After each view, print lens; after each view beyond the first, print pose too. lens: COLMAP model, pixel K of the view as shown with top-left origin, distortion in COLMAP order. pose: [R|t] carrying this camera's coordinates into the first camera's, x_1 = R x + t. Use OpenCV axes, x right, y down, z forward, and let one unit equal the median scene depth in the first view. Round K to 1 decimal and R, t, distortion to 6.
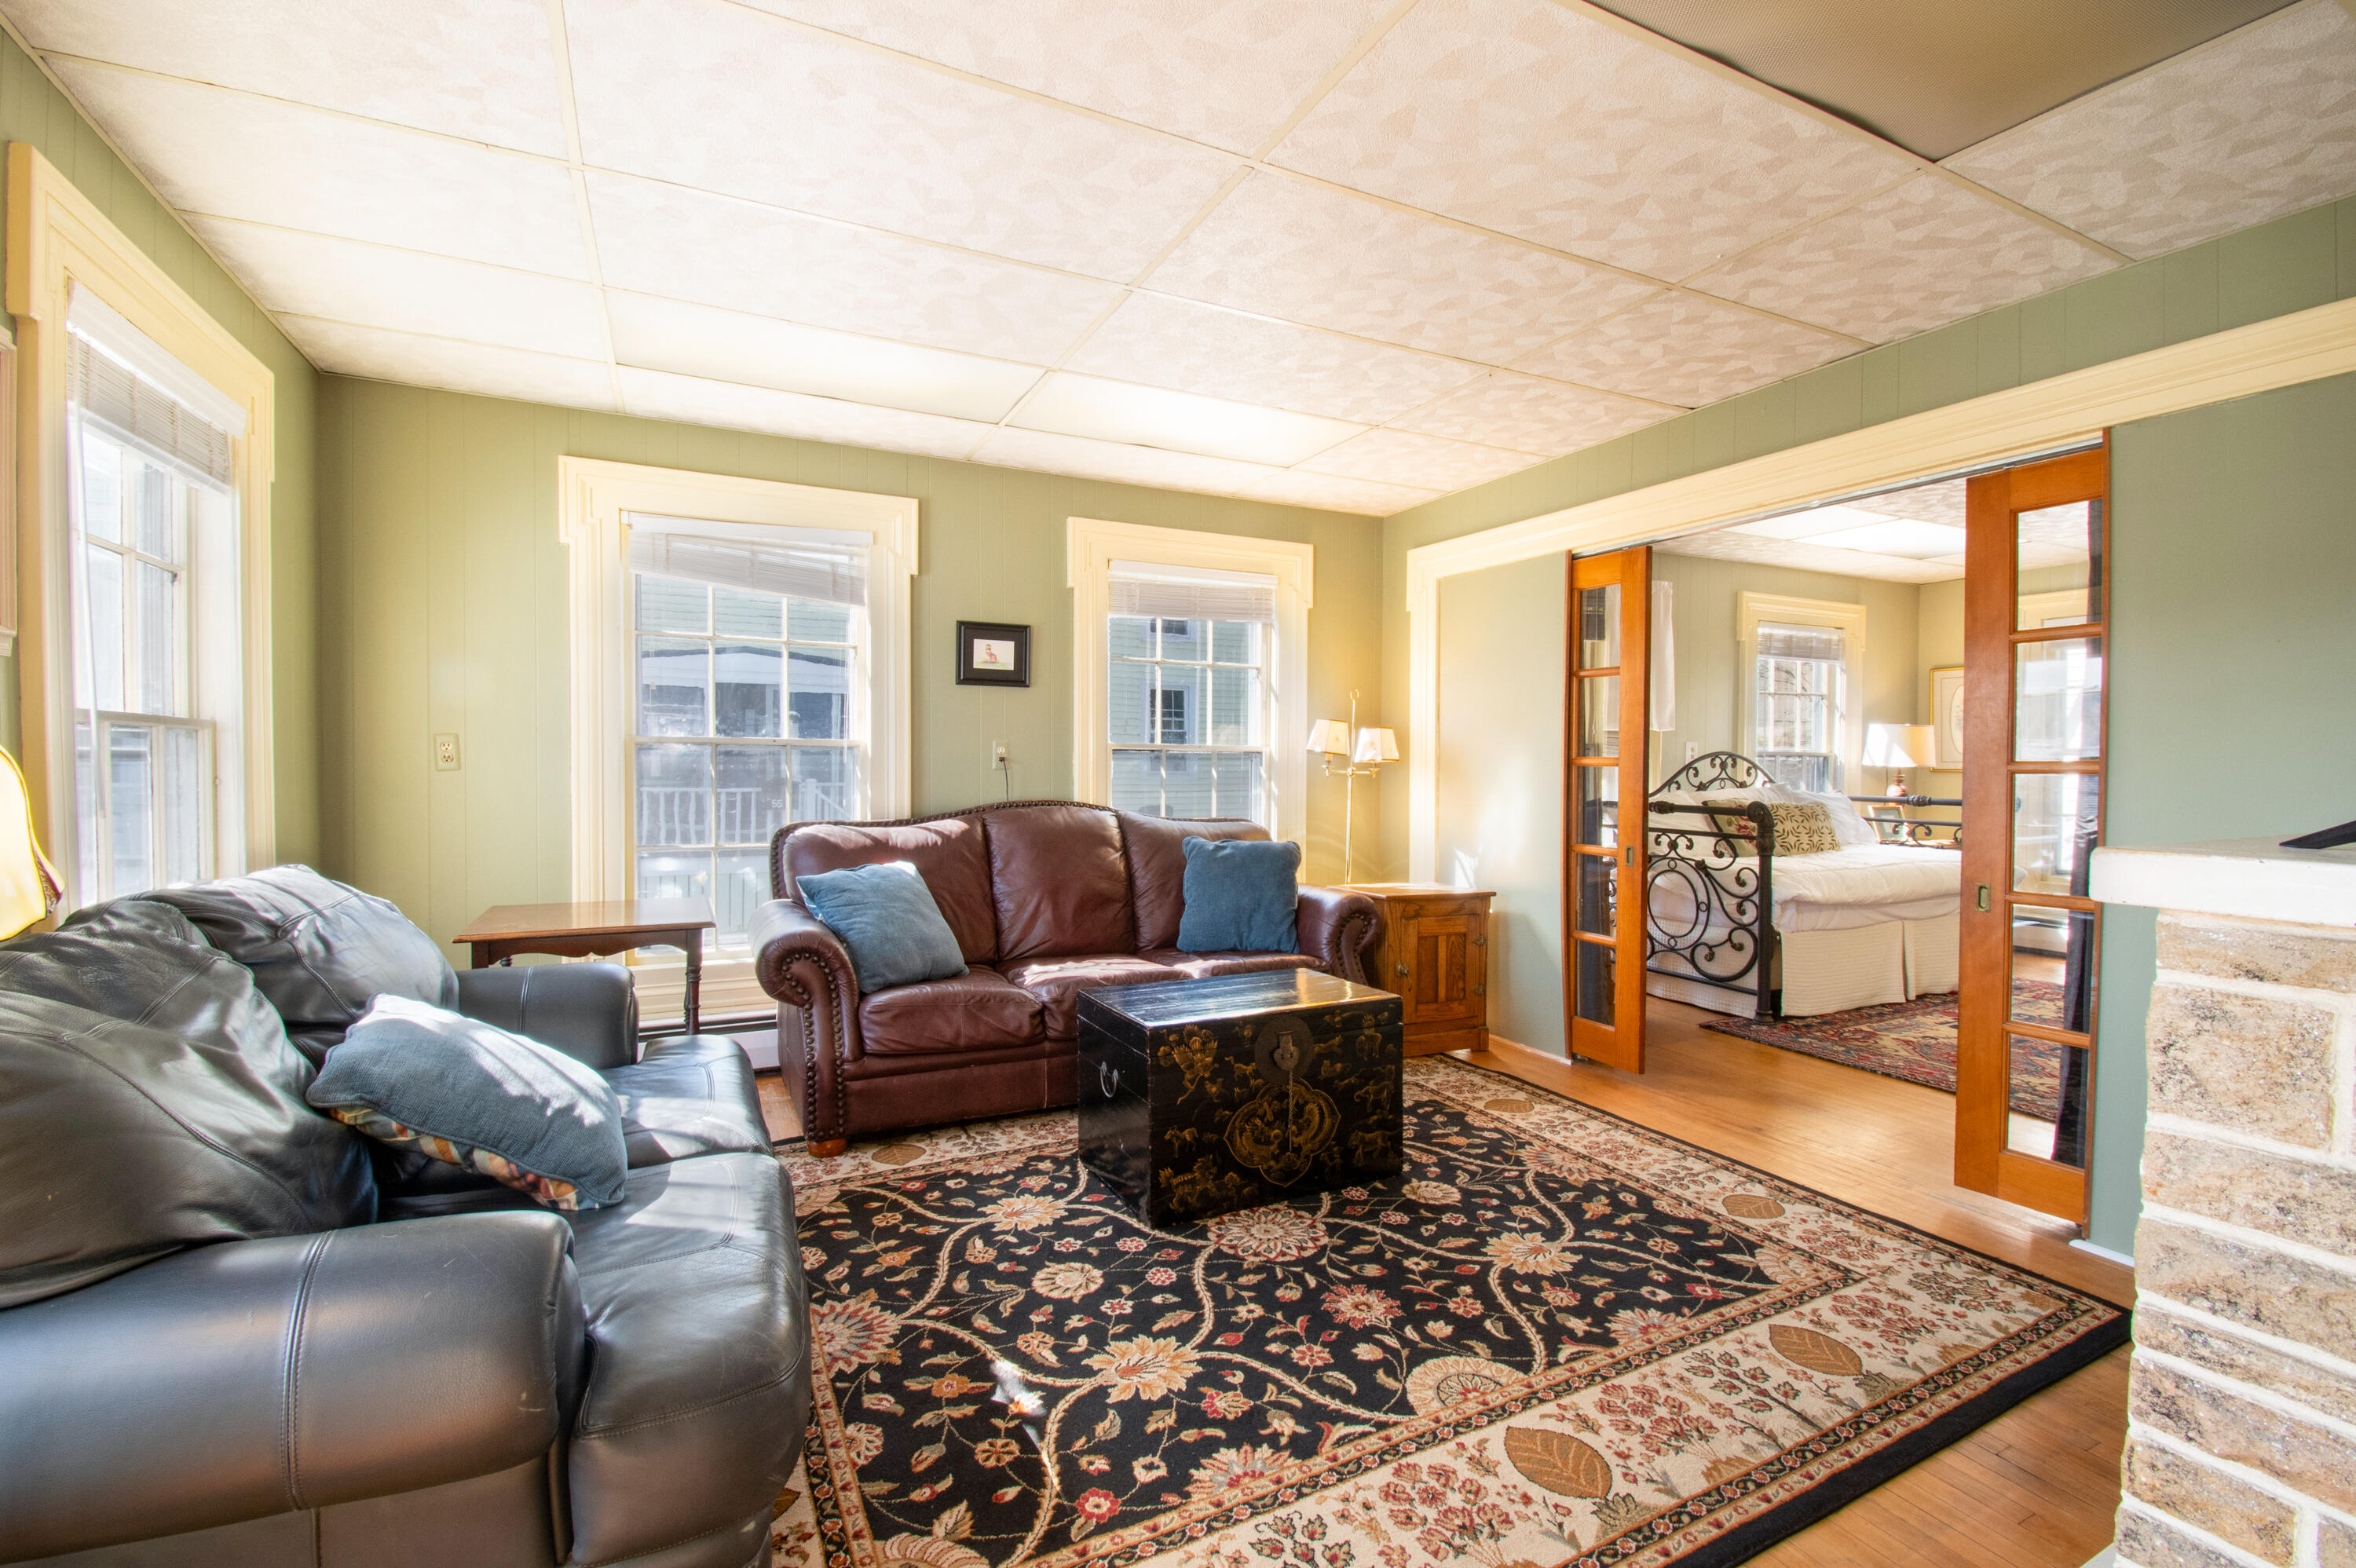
lens RADIAL K [[1029.7, 0, 1180.0], [0, 1029.7, 782.1], [0, 0, 1]] dist [0.016603, -0.024334]
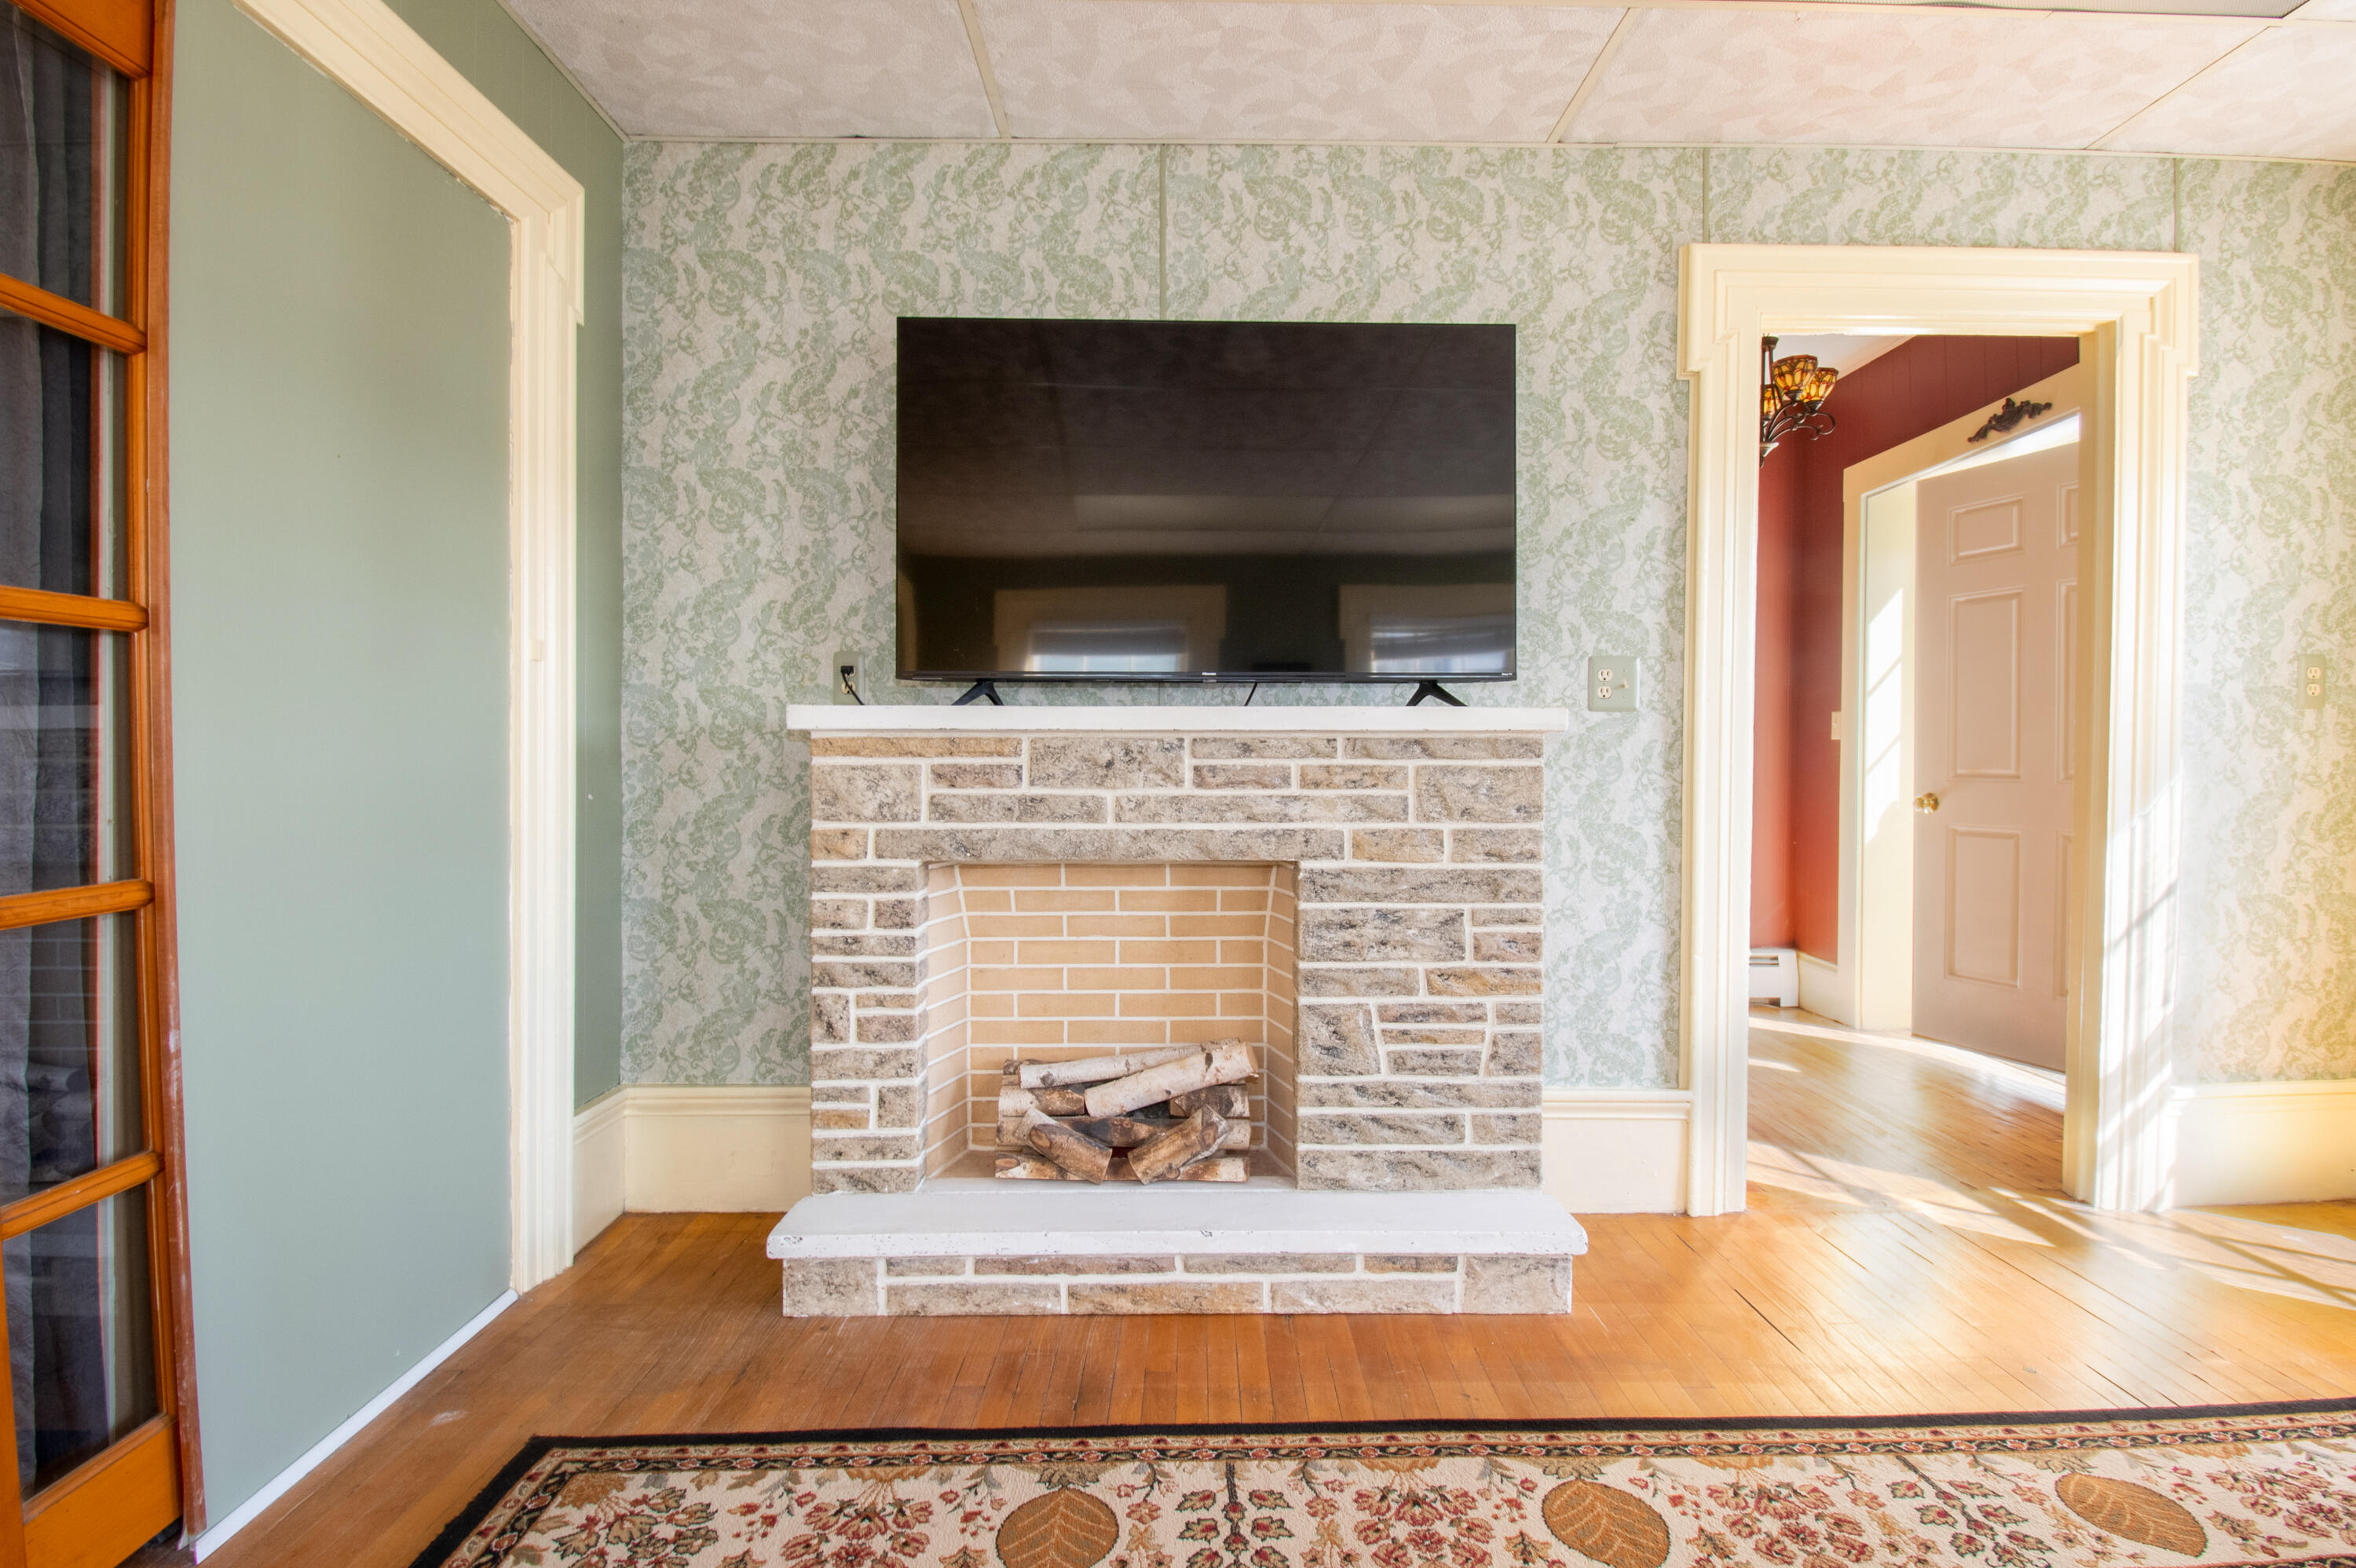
lens RADIAL K [[1153.5, 0, 1193.9], [0, 1153.5, 777.3], [0, 0, 1]] dist [0.024617, -0.031630]
pose [[-0.904493, -0.019327, 0.426051, 0.241500], [-0.002278, 0.999177, 0.040492, 0.049932], [-0.426483, 0.035654, -0.903792, 1.613322]]
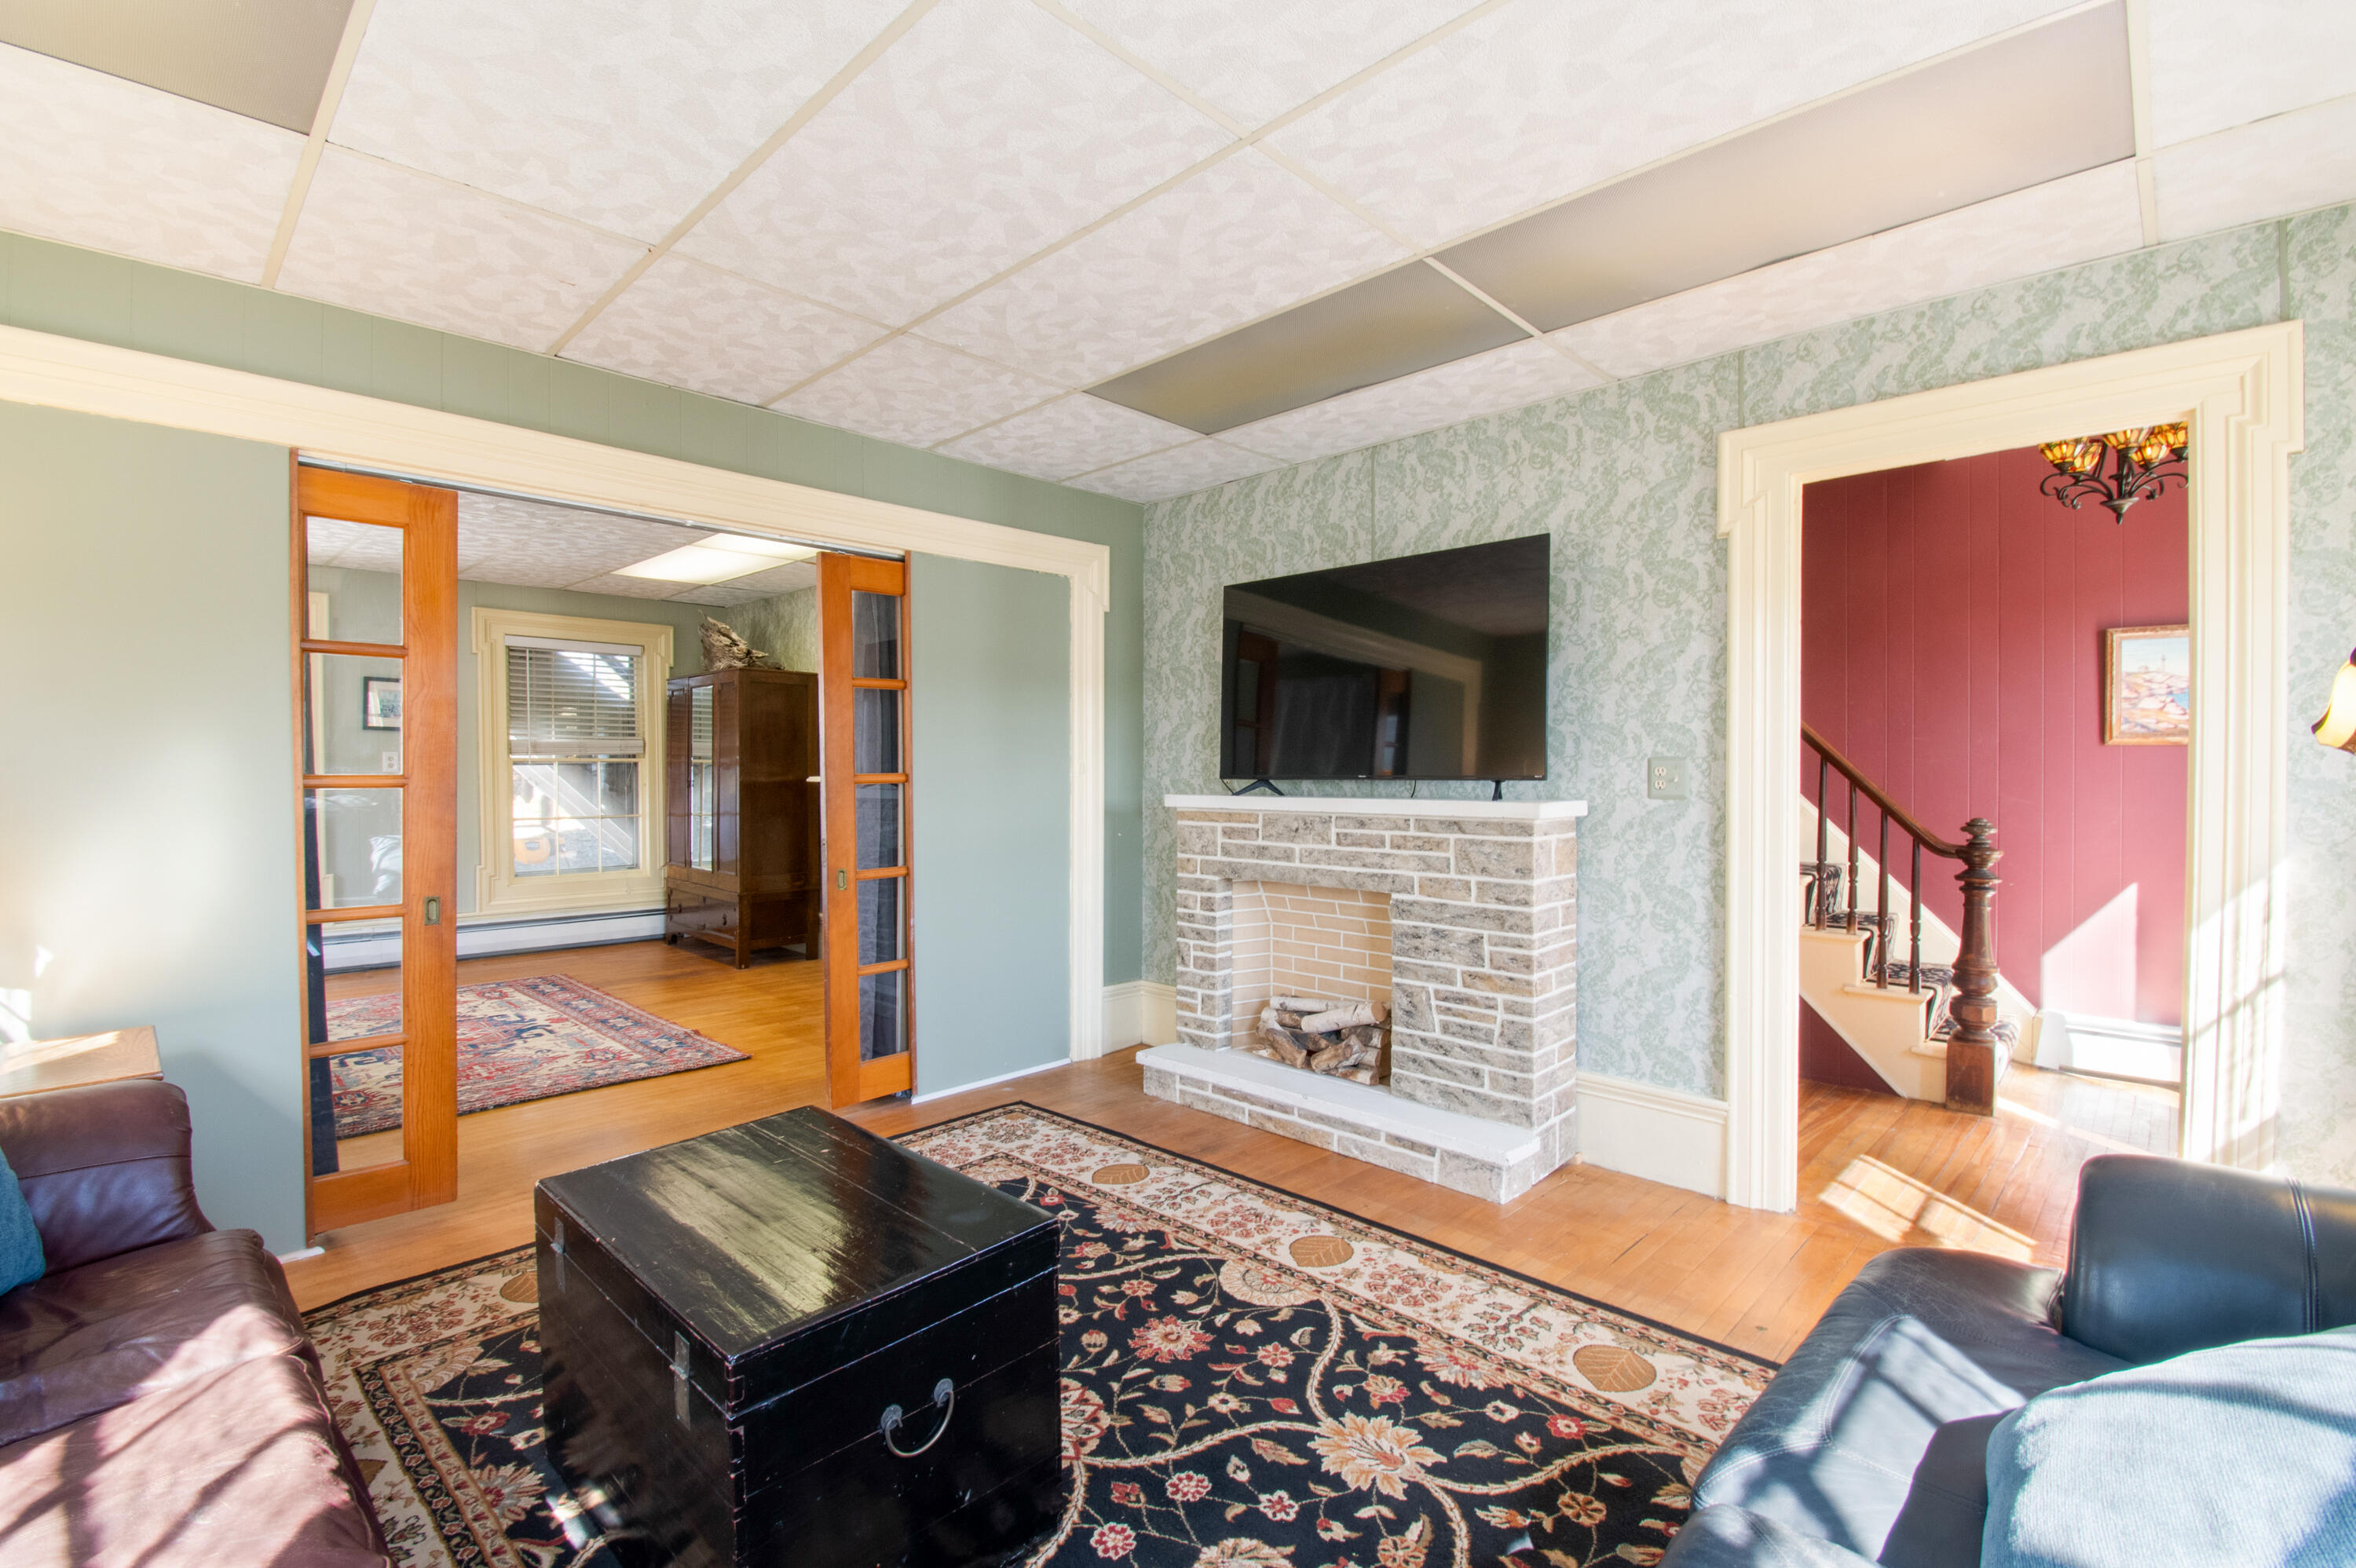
lens RADIAL K [[1029.7, 0, 1180.0], [0, 1029.7, 782.1], [0, 0, 1]] dist [0.016603, -0.024334]
pose [[-0.344684, -0.021487, 0.938473, -0.803279], [0.019201, 0.999367, 0.029933, -0.056712], [-0.938522, 0.028337, -0.344054, 1.426071]]
